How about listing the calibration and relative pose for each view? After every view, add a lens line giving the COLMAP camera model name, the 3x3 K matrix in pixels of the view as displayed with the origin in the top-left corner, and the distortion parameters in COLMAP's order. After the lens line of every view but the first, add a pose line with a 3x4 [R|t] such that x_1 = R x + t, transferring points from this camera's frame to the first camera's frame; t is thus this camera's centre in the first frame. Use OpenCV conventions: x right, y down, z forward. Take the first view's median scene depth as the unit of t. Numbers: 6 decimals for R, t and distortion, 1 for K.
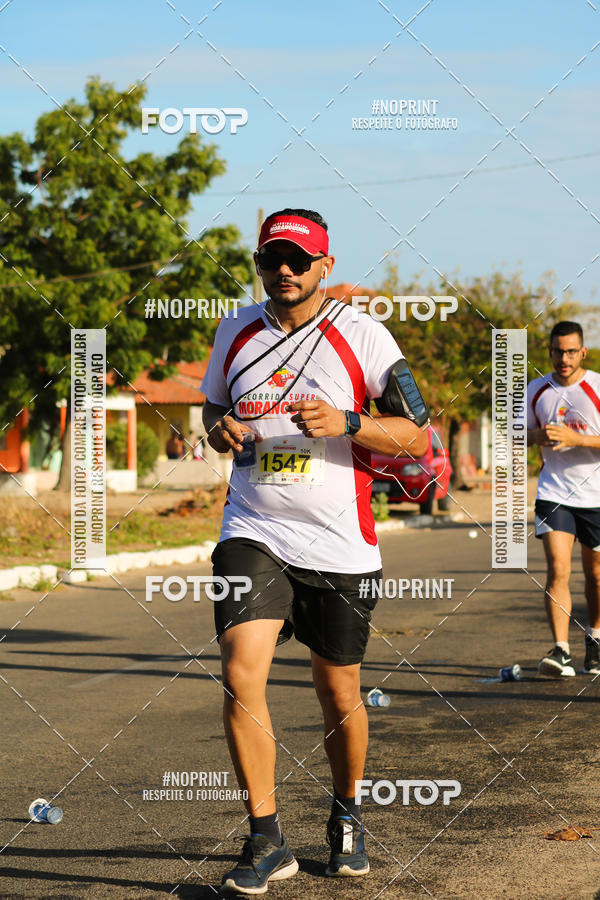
lens RADIAL K [[4833.3, 0, 298.2], [0, 4833.3, 434.2], [0, 0, 1]] dist [1.218514, -1.829041]
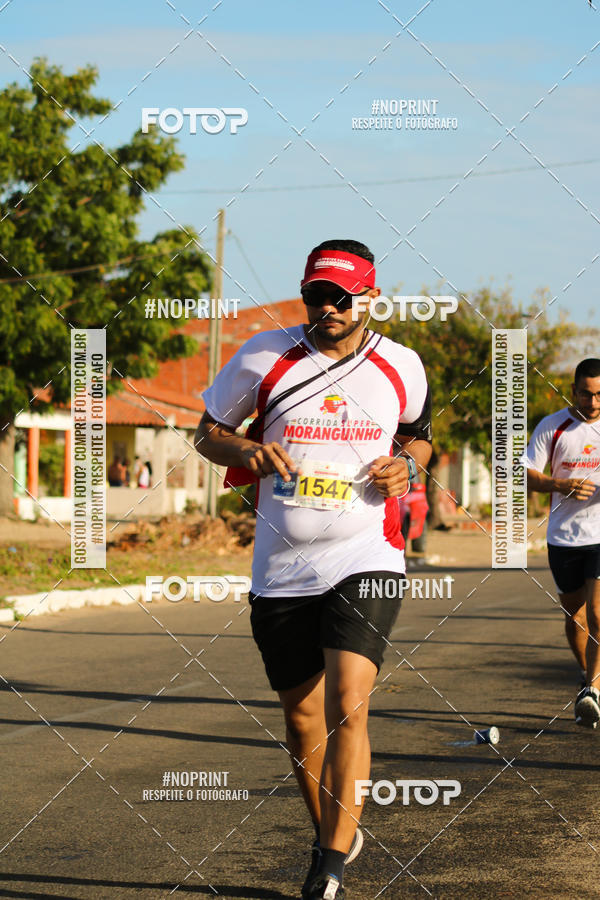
lens RADIAL K [[4375.0, 0, 301.0], [0, 4375.0, 449.2], [0, 0, 1]] dist [-0.058330, -3.236443]
pose [[0.999599, 0.026449, -0.010109, 0.016307], [-0.026455, 0.999650, -0.000512, -0.002244], [0.010092, 0.000779, 0.999949, 0.195054]]
